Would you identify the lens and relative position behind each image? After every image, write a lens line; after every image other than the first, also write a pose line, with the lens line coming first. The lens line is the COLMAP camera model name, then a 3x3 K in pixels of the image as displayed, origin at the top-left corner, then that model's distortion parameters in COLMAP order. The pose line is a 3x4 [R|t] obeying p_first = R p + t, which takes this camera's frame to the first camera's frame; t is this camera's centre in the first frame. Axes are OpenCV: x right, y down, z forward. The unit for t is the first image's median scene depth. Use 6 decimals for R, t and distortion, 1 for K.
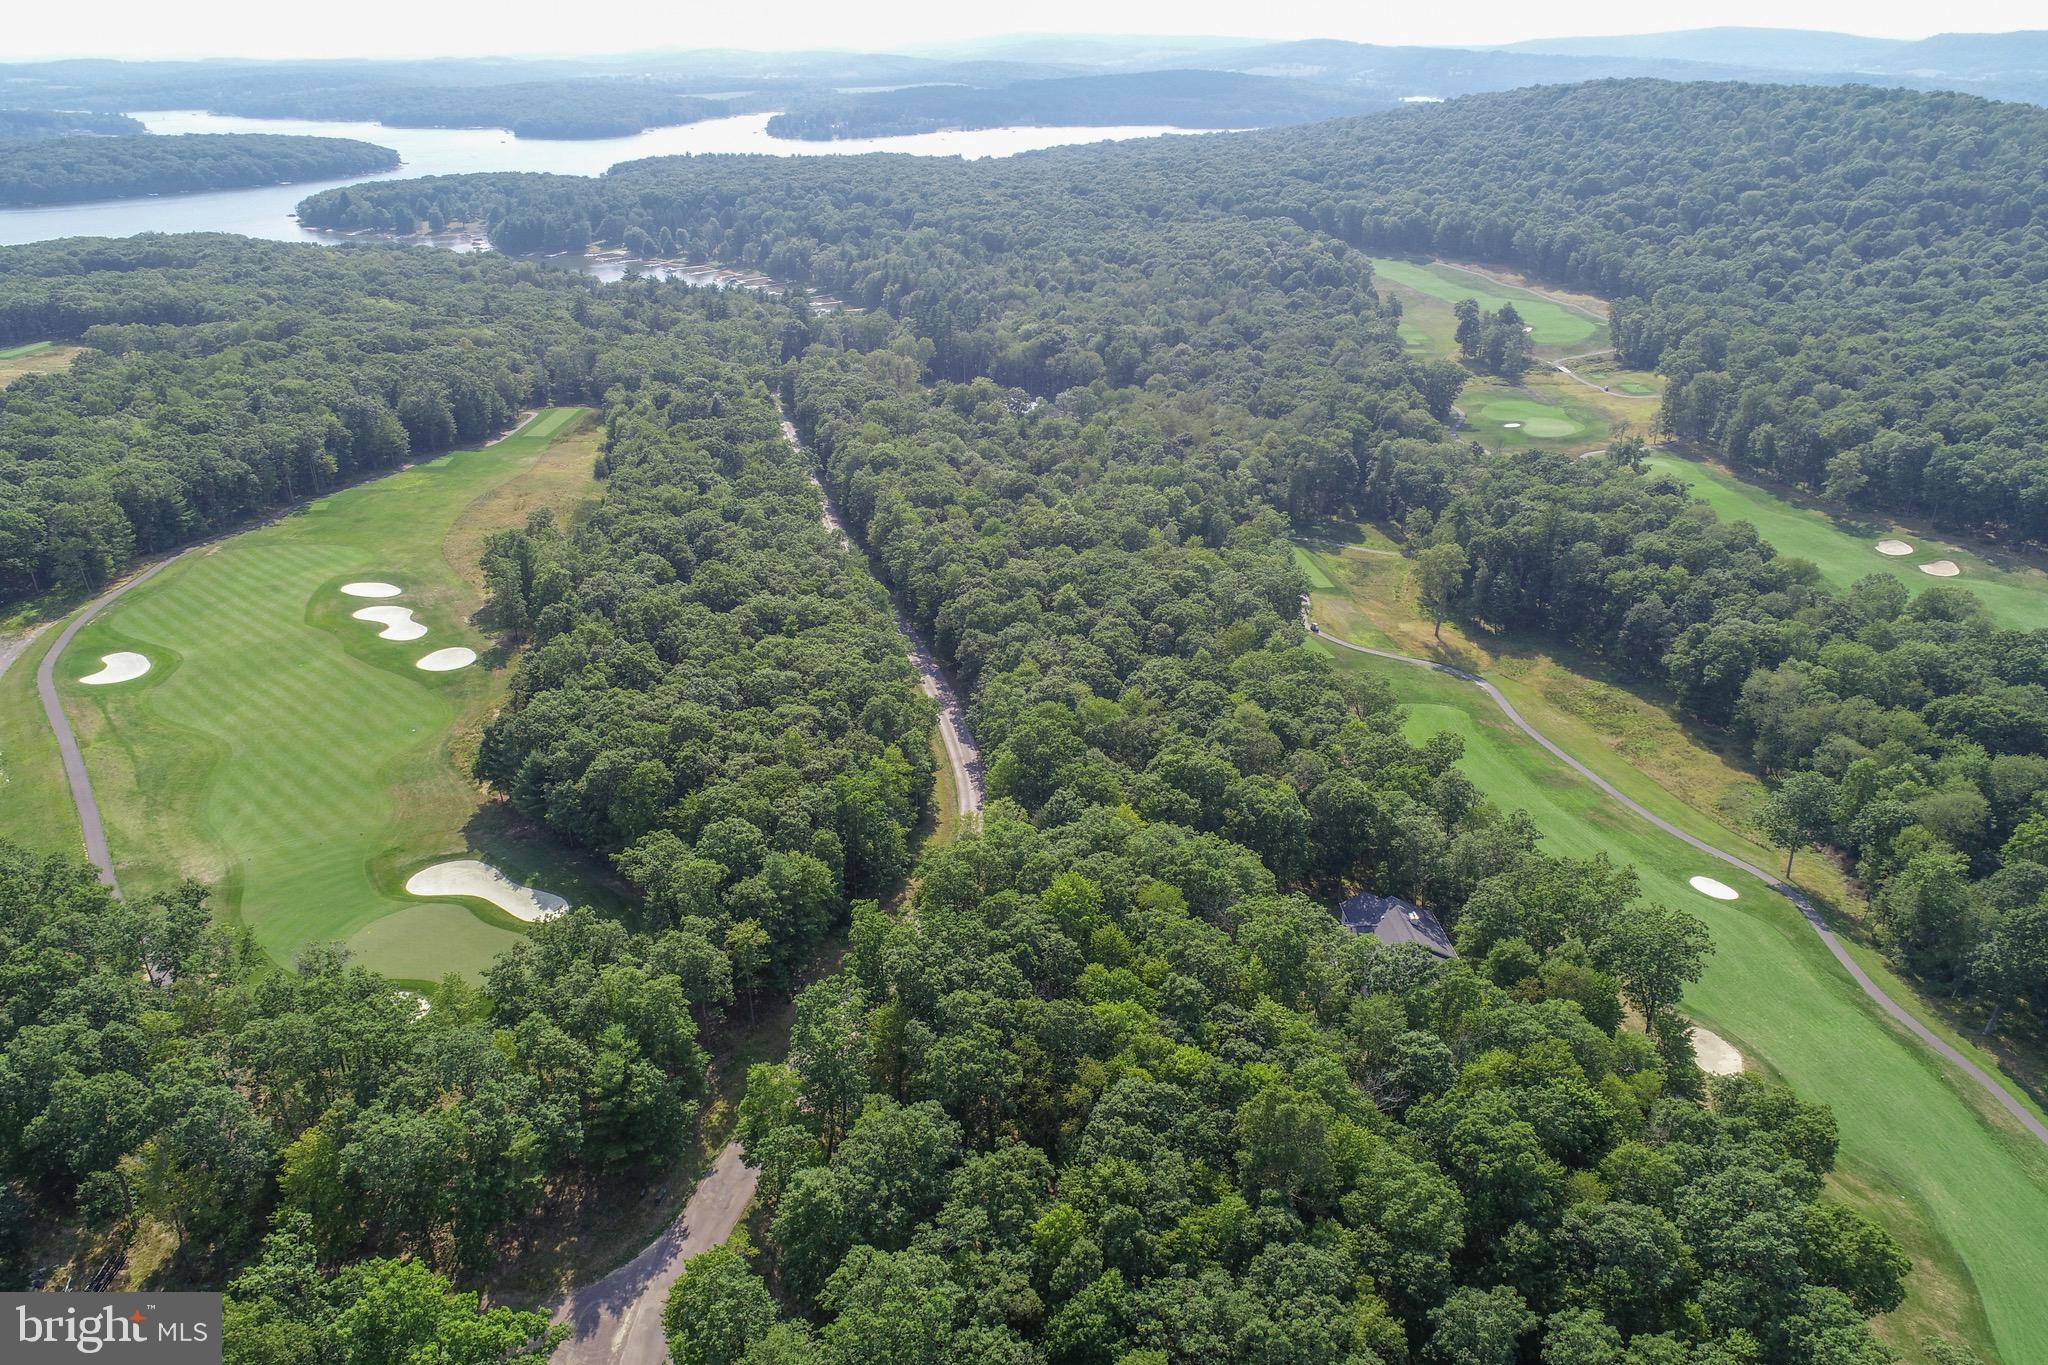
lens RADIAL K [[1367.1, 0, 1021.7], [0, 1367.1, 693.5], [0, 0, 1]] dist [-0.004021, 0.001479]
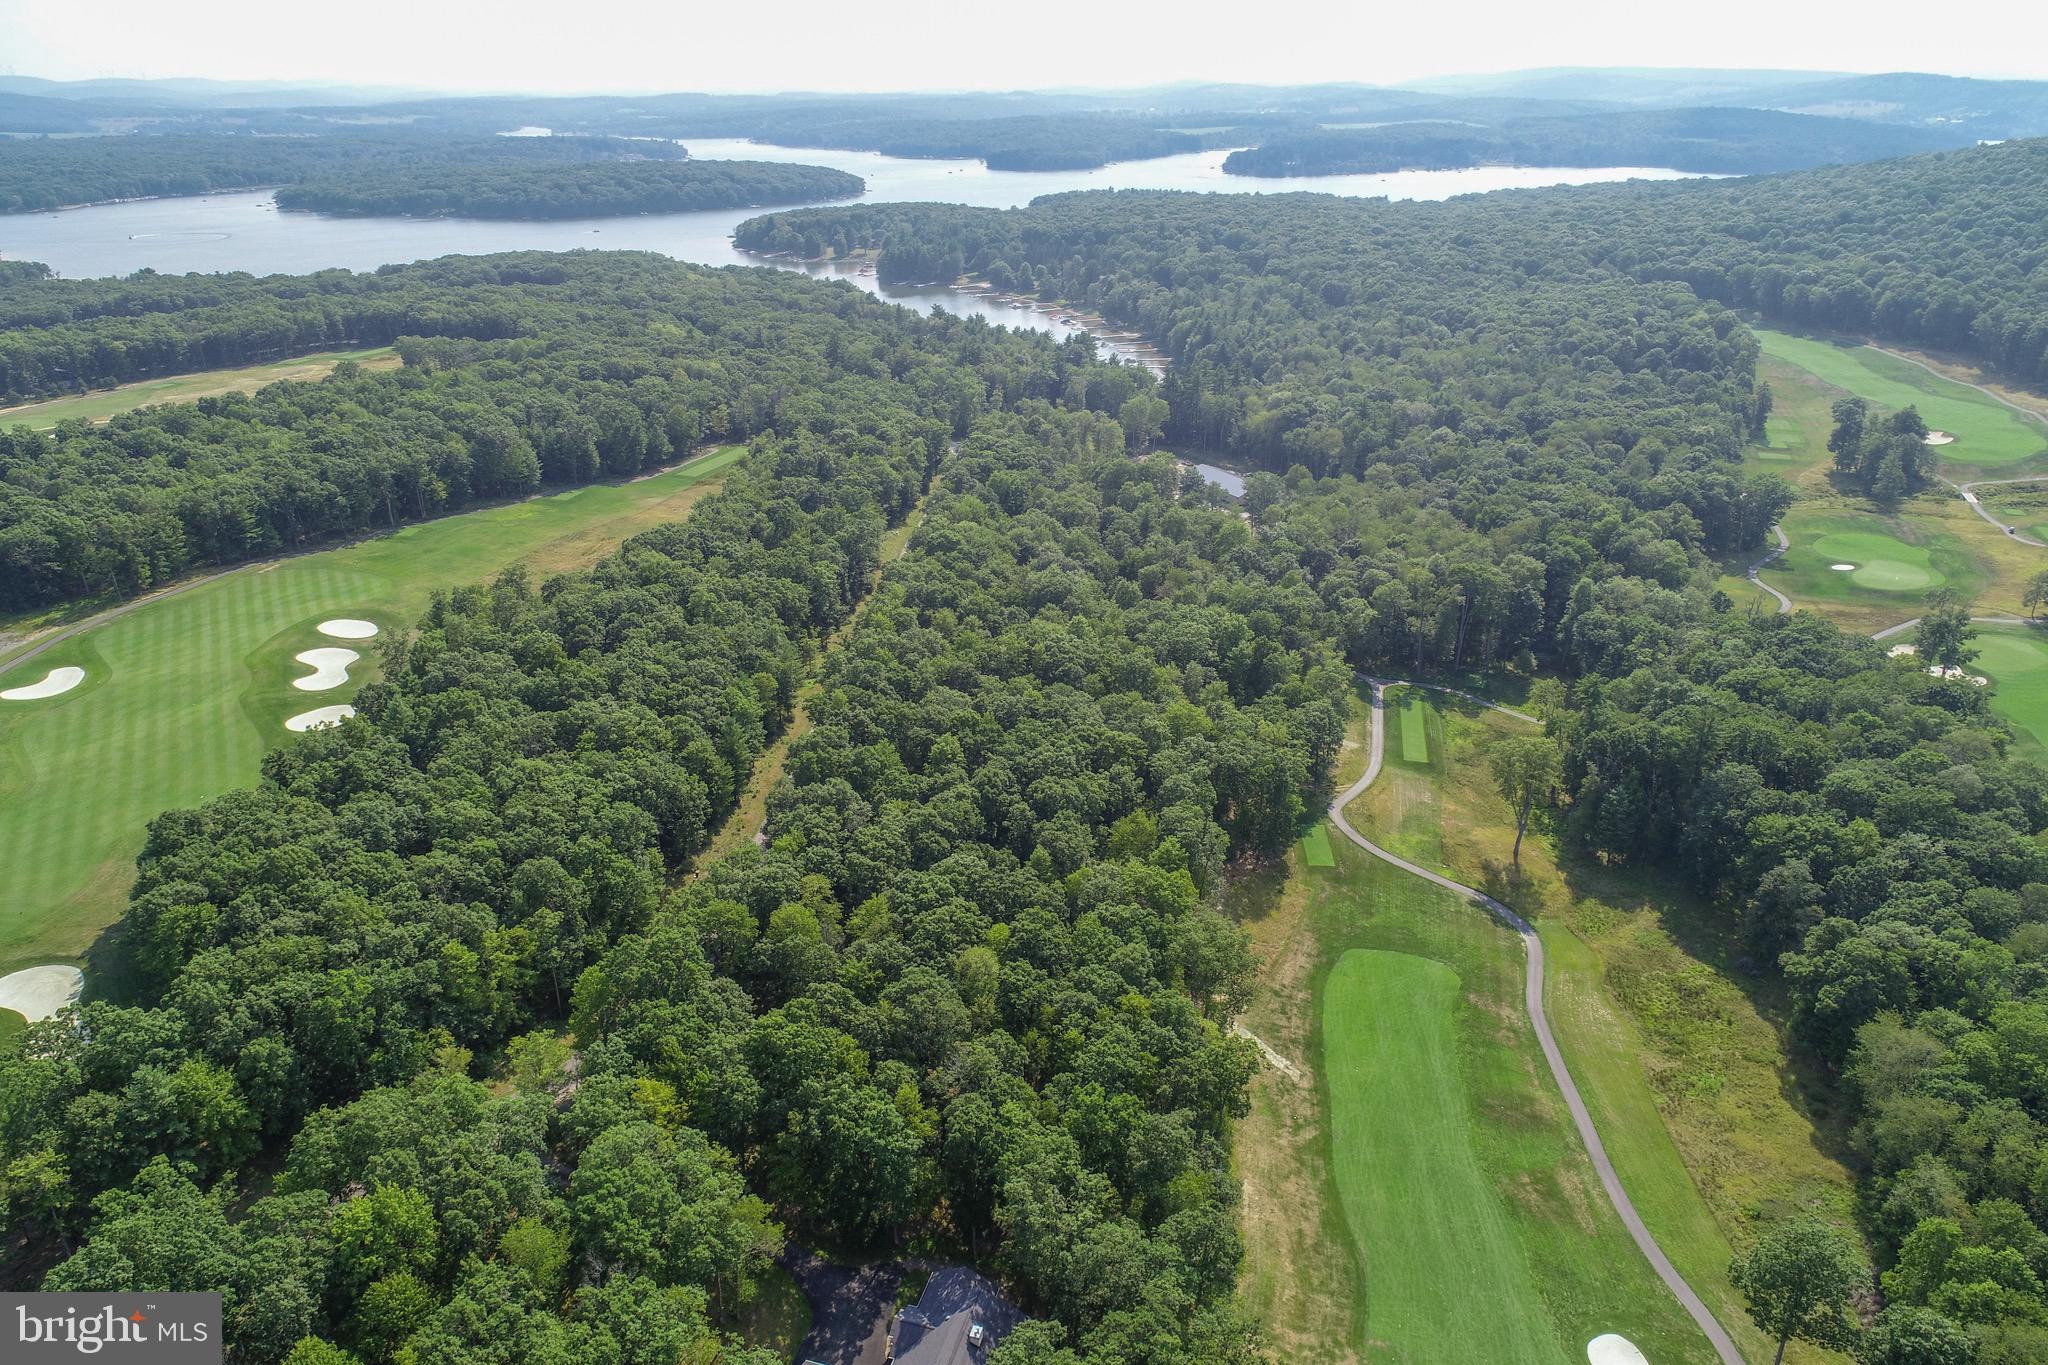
lens RADIAL K [[1367.1, 0, 1021.7], [0, 1367.1, 693.5], [0, 0, 1]] dist [-0.004021, 0.001479]
pose [[0.938997, 0.138874, -0.314640, 0.157016], [-0.145520, 0.989352, 0.002392, -0.053264], [0.311622, 0.043540, 0.949208, 0.108781]]
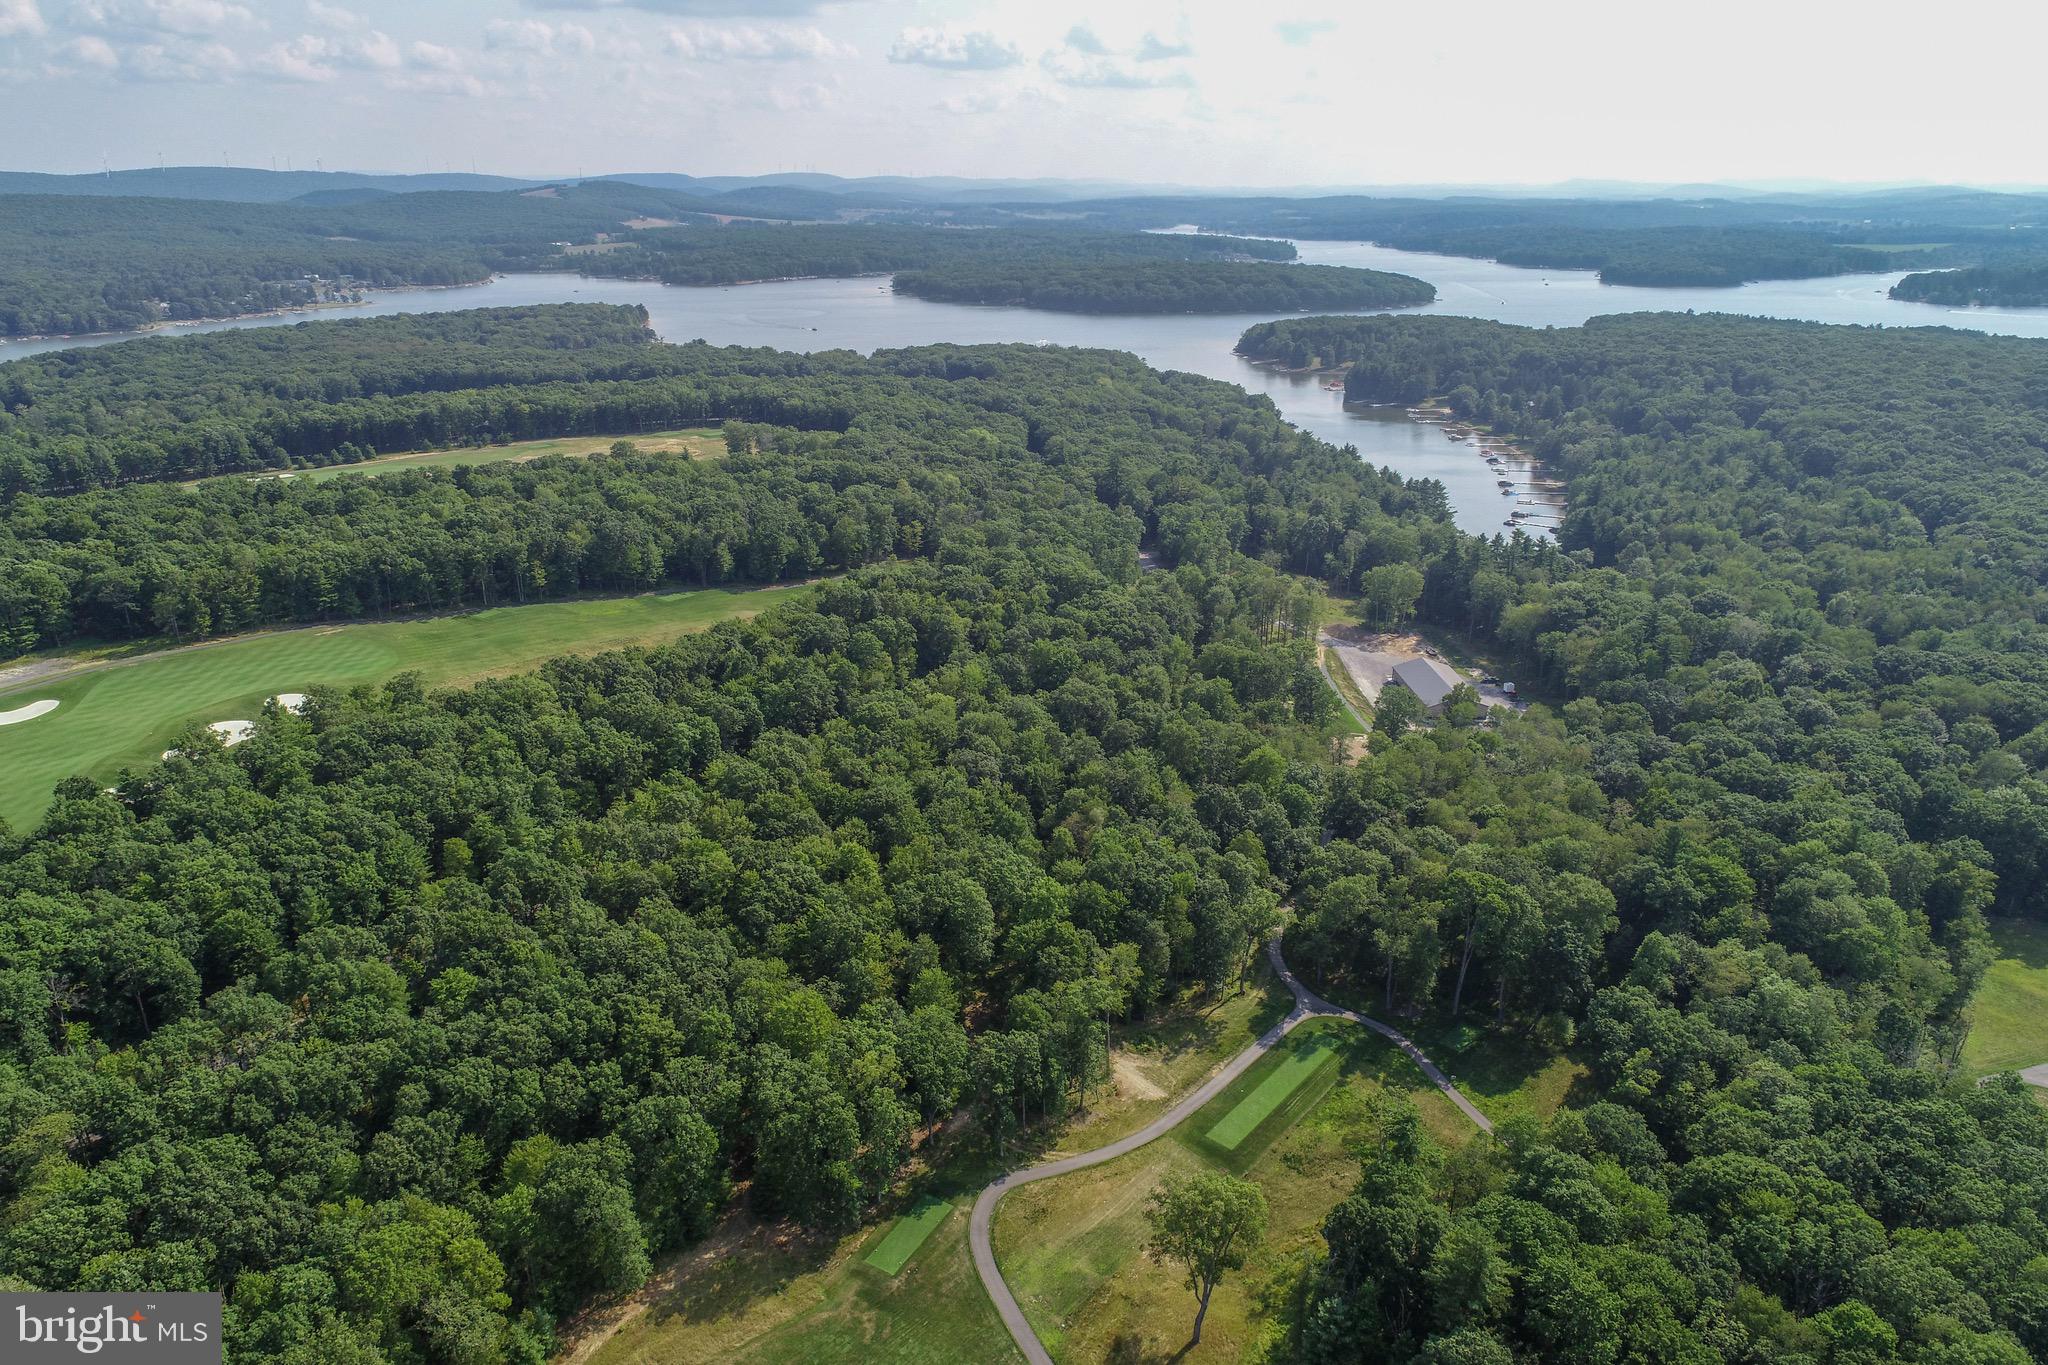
lens RADIAL K [[1367.1, 0, 1021.7], [0, 1367.1, 693.5], [0, 0, 1]] dist [-0.004021, 0.001479]
pose [[0.685080, 0.260078, -0.680459, 0.313309], [-0.318538, 0.947012, 0.041256, -0.156566], [0.655132, 0.188489, 0.731624, 0.310696]]
